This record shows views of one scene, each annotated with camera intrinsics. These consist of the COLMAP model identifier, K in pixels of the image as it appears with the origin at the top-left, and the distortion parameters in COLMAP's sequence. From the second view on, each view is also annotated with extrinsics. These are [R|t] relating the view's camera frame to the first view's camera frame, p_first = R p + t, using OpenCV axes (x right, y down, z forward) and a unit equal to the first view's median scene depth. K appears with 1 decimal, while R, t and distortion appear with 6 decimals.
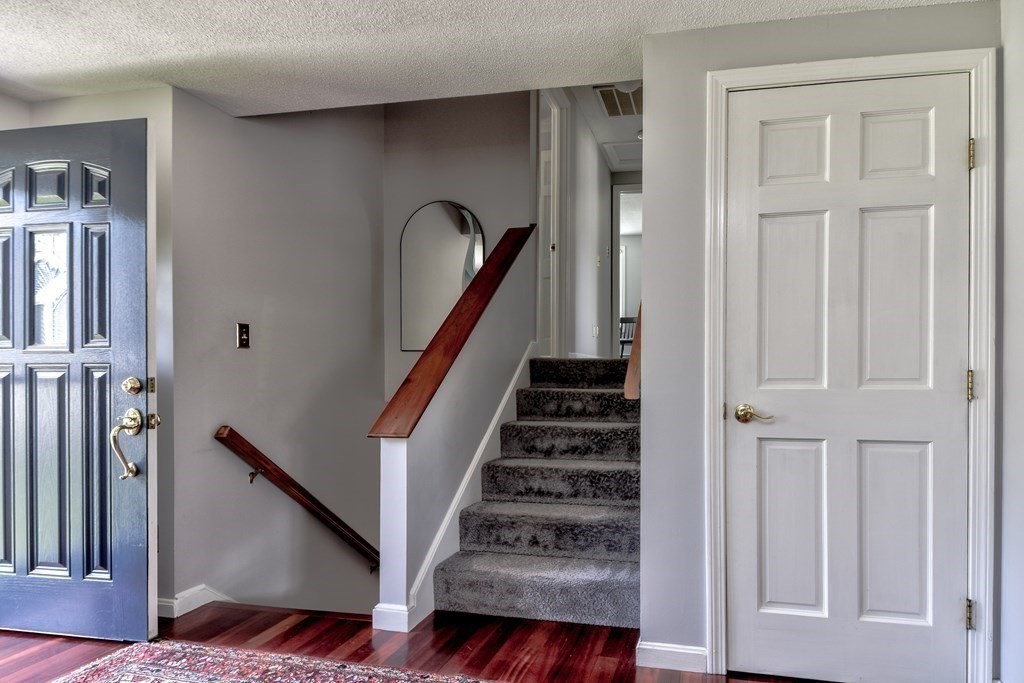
lens RADIAL K [[573.5, 0, 600.5], [0, 573.5, 375.7], [0, 0, 1]] dist [0.054732, -0.054992]
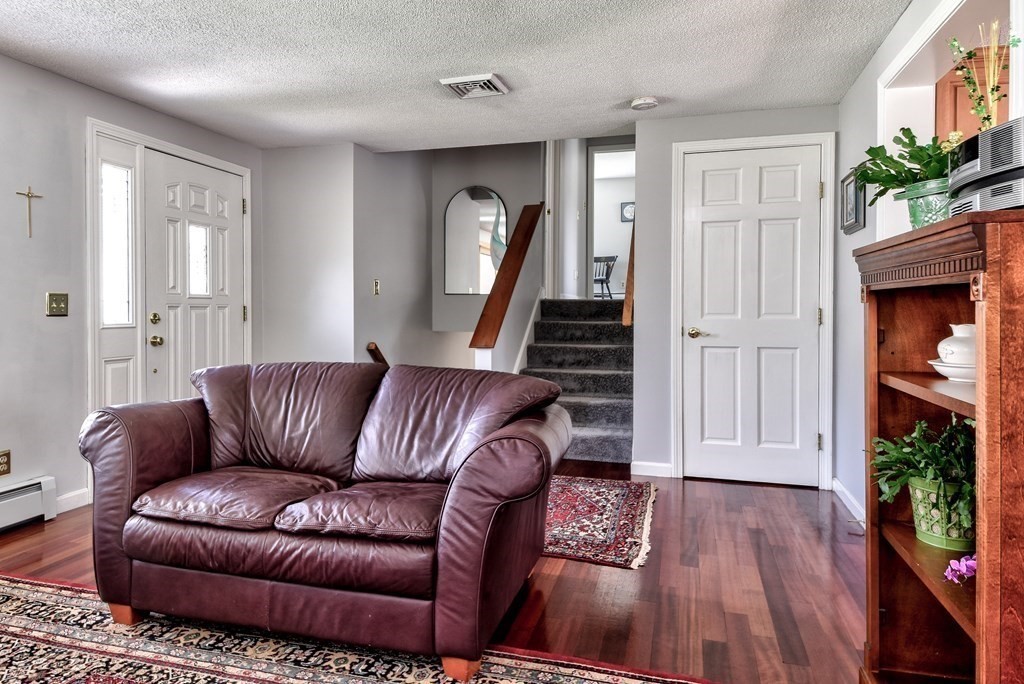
lens RADIAL K [[662.1, 0, 484.3], [0, 662.1, 322.4], [0, 0, 1]] dist [0.053040, 0.000069]
pose [[0.995876, -0.000136, -0.090726, -0.160324], [0.001507, 0.999886, 0.015038, 0.000887], [0.090713, -0.015113, 0.995762, -0.853374]]
